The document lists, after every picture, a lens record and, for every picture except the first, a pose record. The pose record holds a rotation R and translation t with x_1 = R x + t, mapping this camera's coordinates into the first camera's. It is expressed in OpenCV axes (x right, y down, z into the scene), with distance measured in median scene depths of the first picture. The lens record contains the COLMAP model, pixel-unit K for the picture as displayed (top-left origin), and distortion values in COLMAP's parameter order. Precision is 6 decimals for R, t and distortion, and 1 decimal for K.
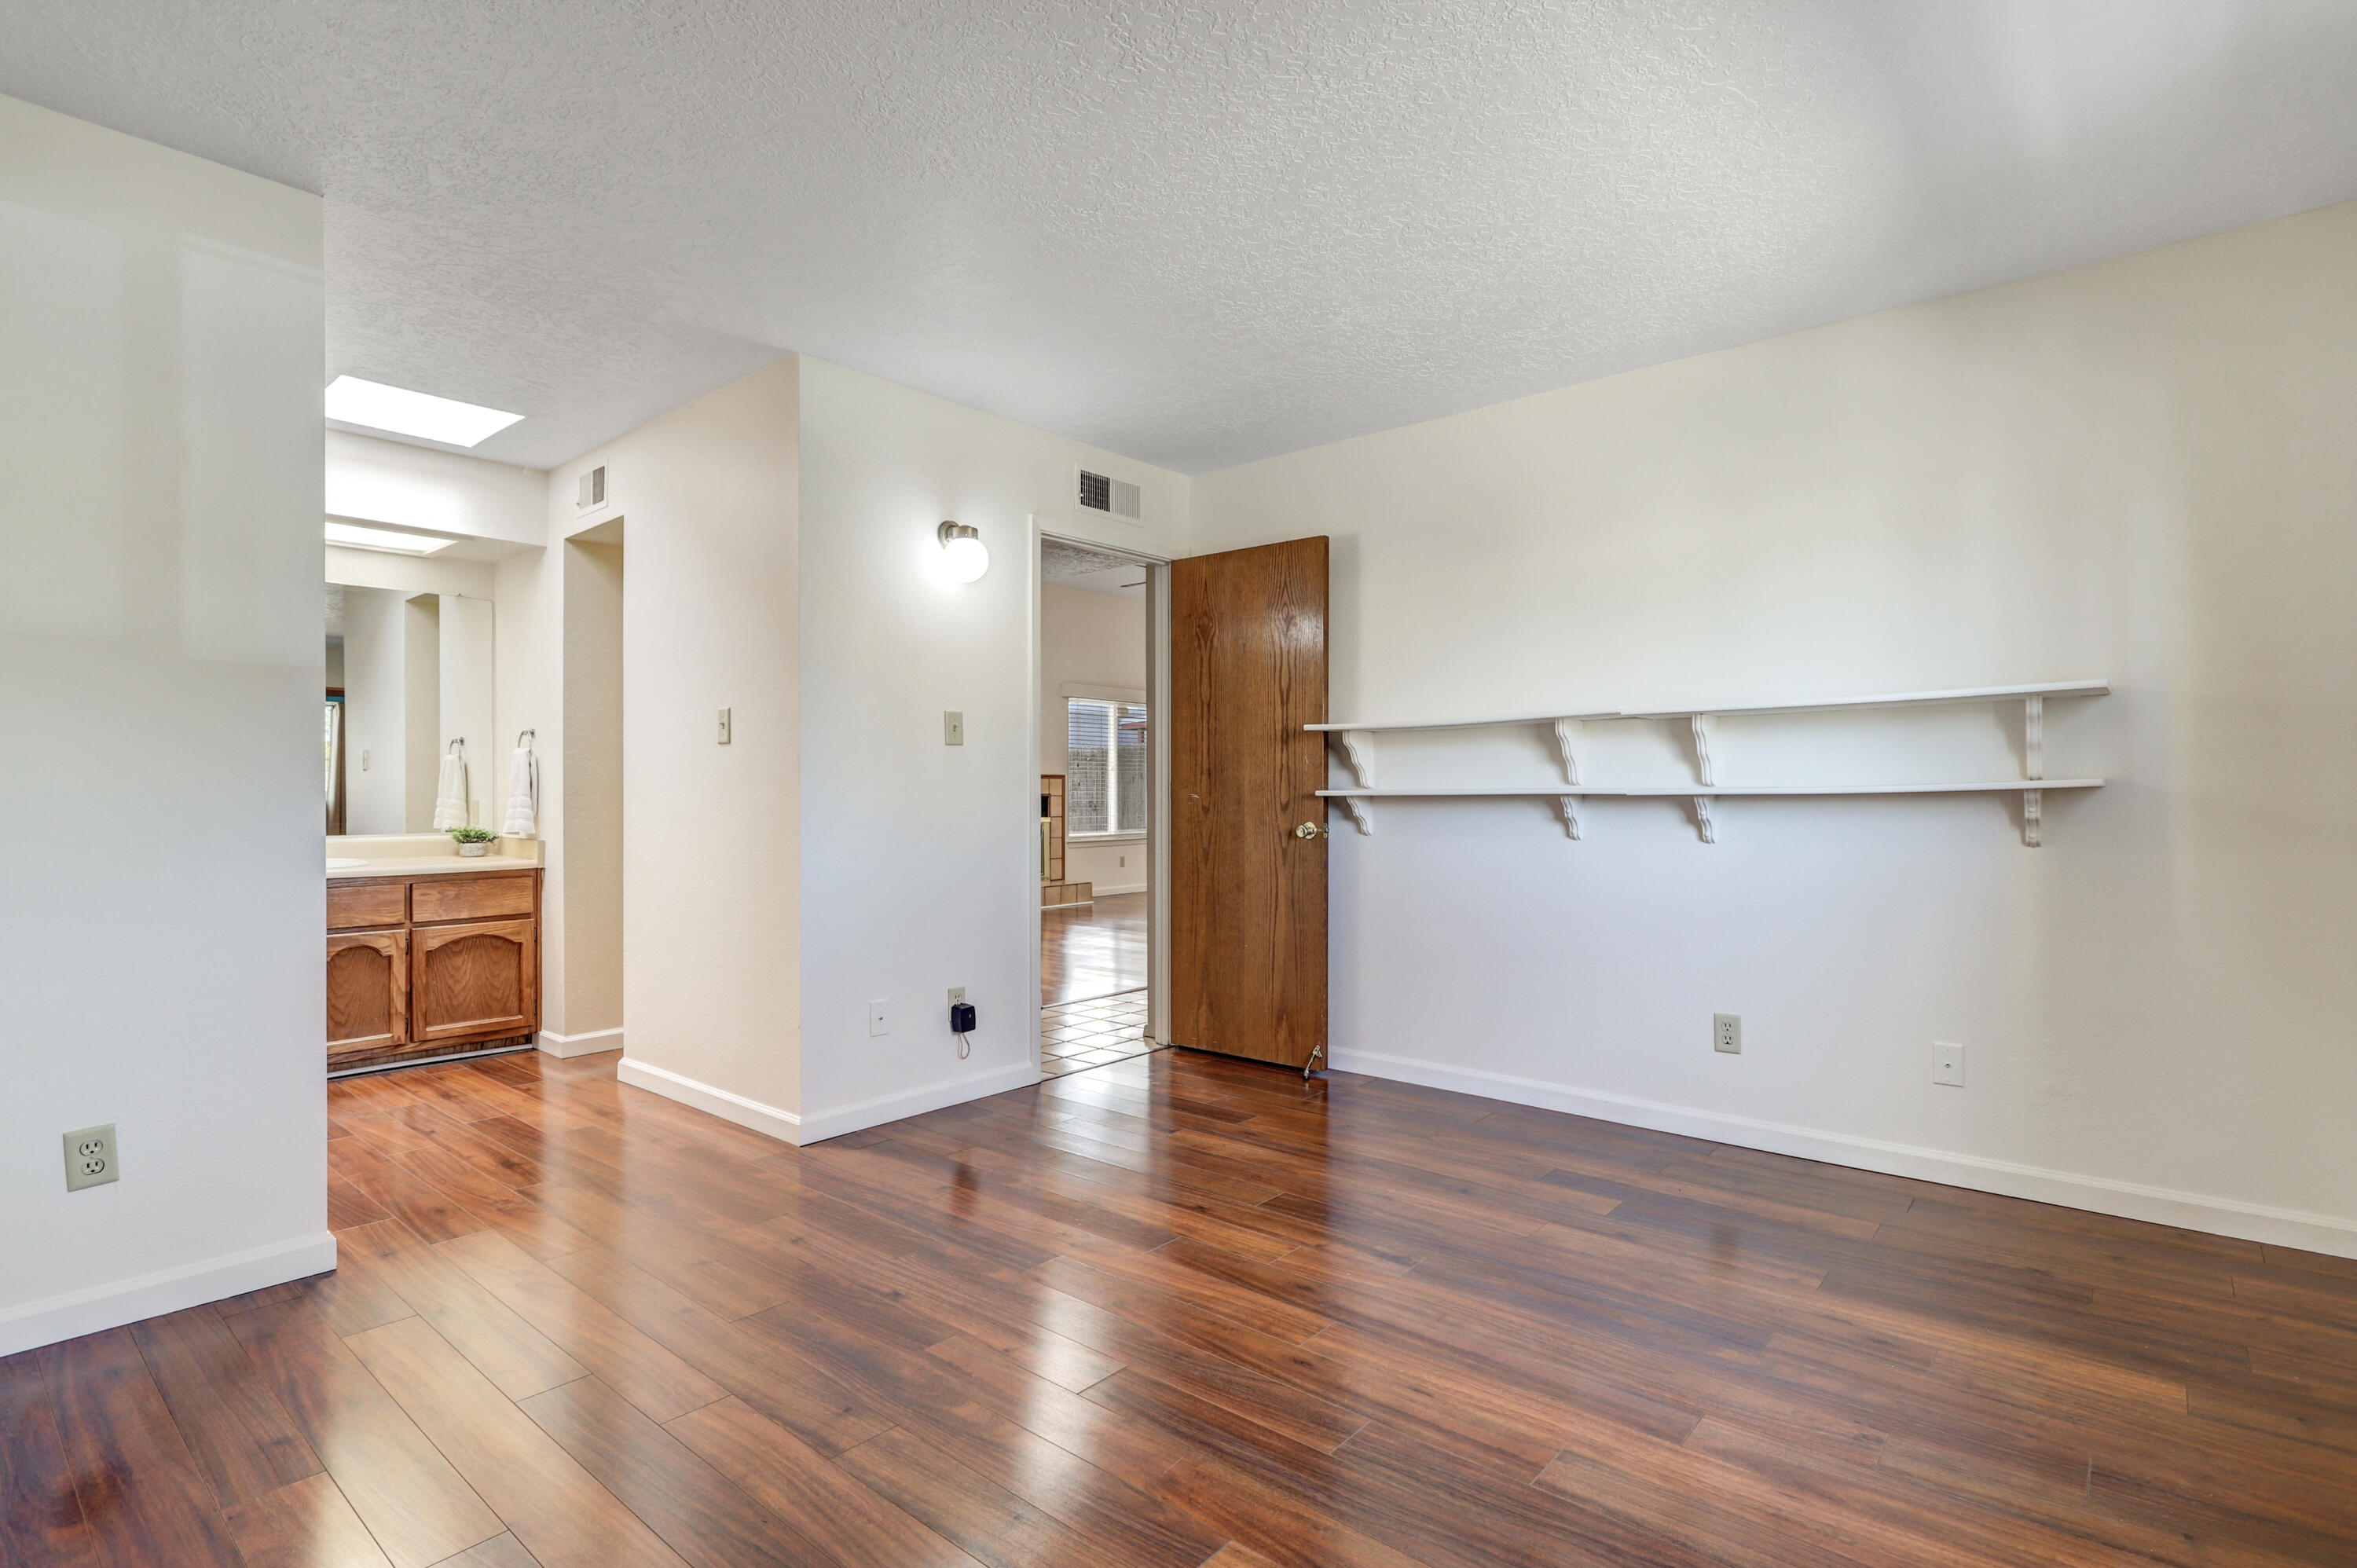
lens RADIAL K [[1130.1, 0, 1189.3], [0, 1130.1, 787.8], [0, 0, 1]] dist [-0.004452, 0.000330]
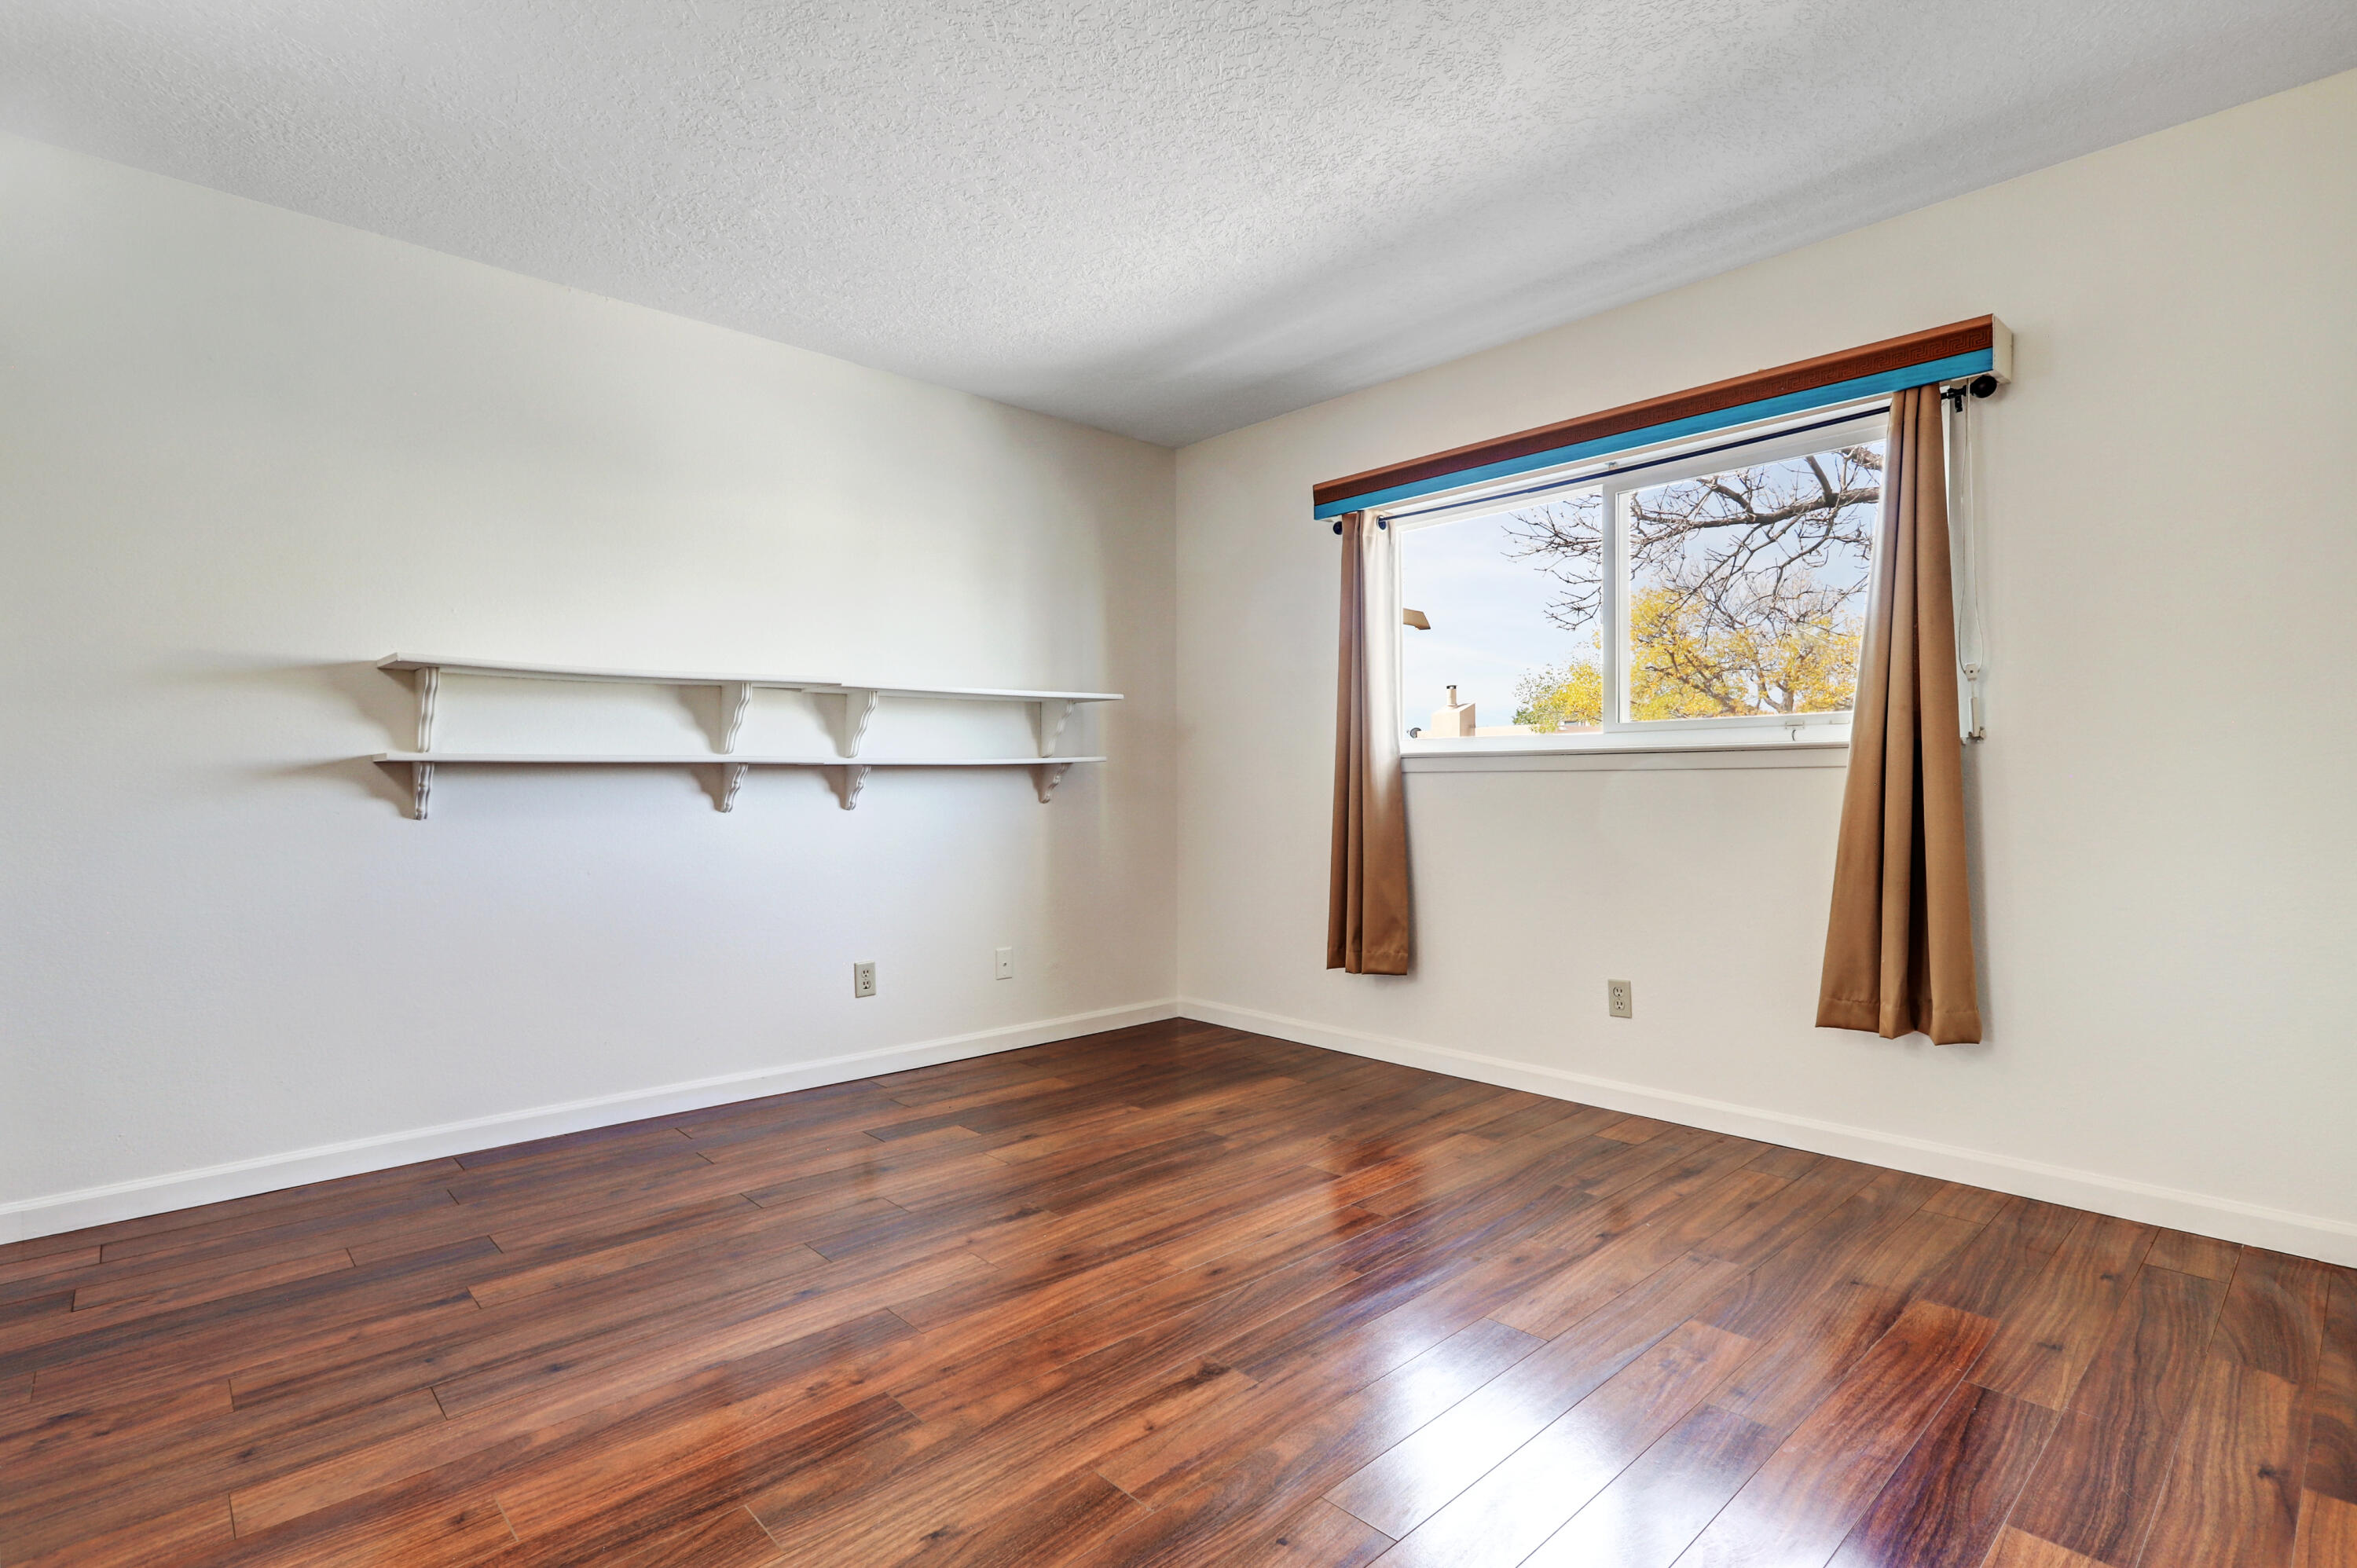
lens RADIAL K [[1130.1, 0, 1189.3], [0, 1130.1, 787.8], [0, 0, 1]] dist [-0.004452, 0.000330]
pose [[0.110868, 0.002275, 0.993833, -0.718077], [0.001210, 0.999996, -0.002424, 0.037713], [-0.993834, 0.001471, 0.110865, 0.668508]]
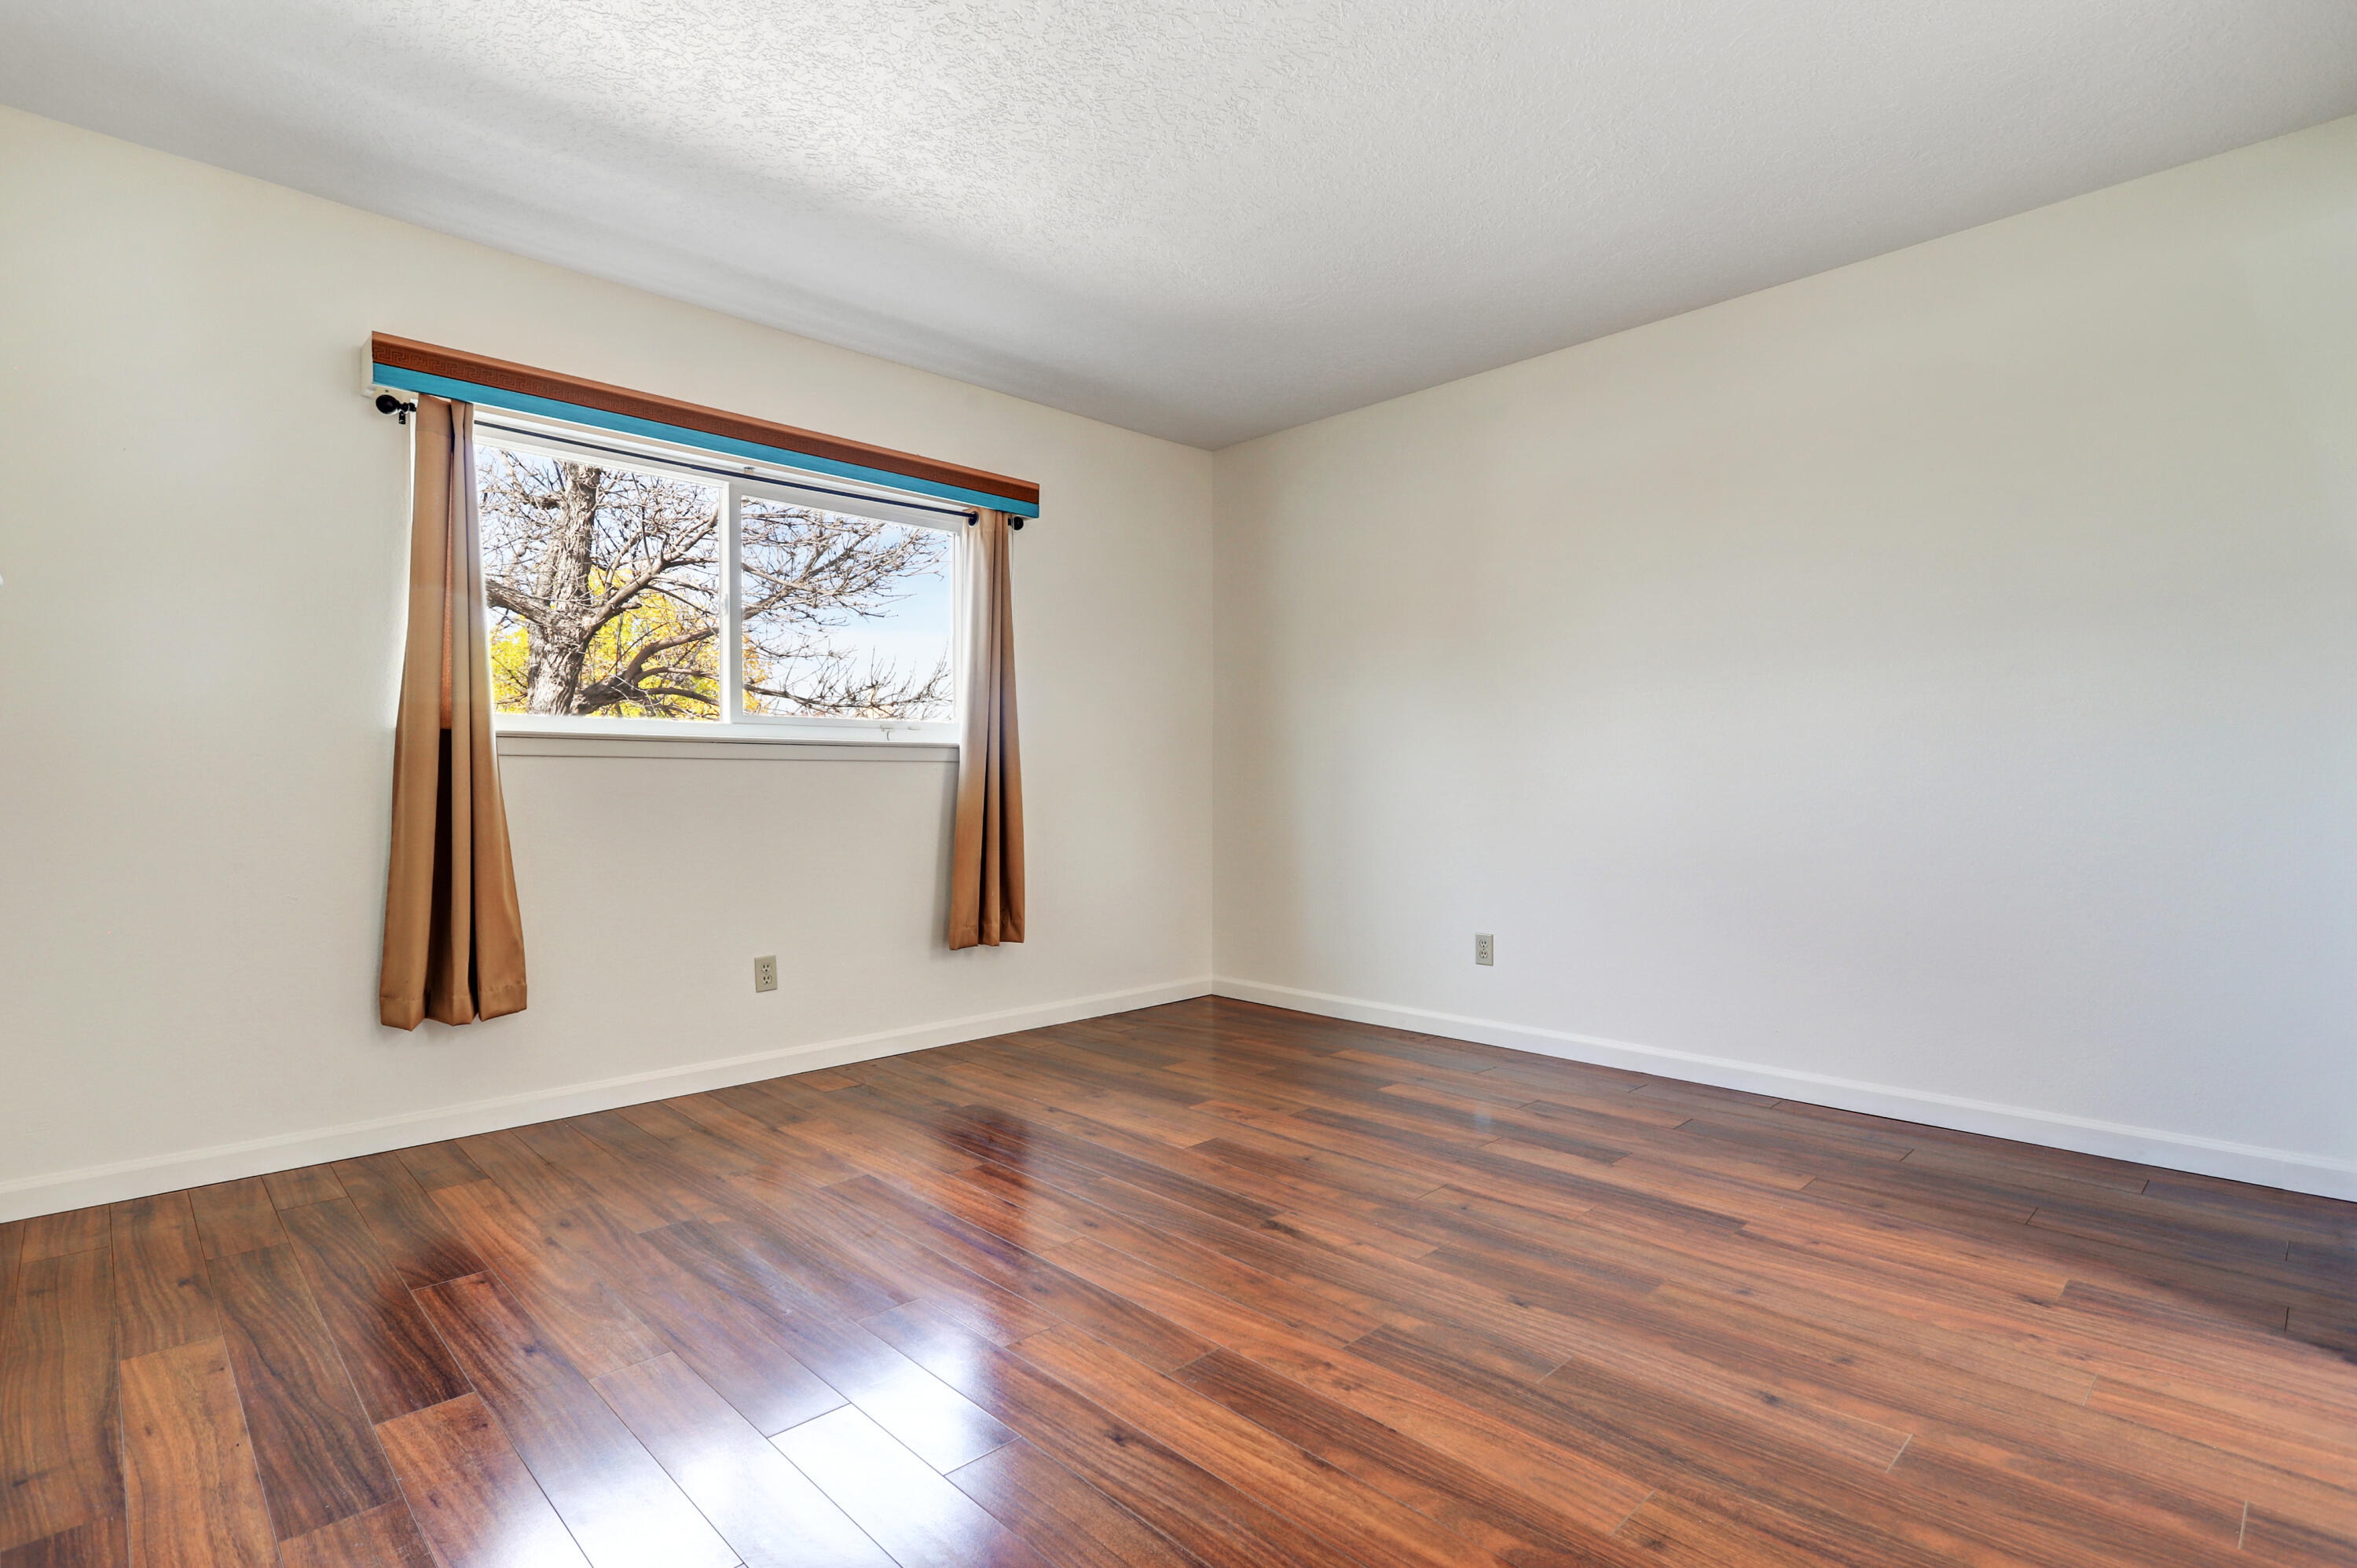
lens RADIAL K [[1130.1, 0, 1189.3], [0, 1130.1, 787.8], [0, 0, 1]] dist [-0.004452, 0.000330]
pose [[-0.995723, 0.007839, 0.092056, -0.078962], [0.007989, 0.999967, 0.001255, 0.050616], [-0.092043, 0.001985, -0.995753, 1.567457]]
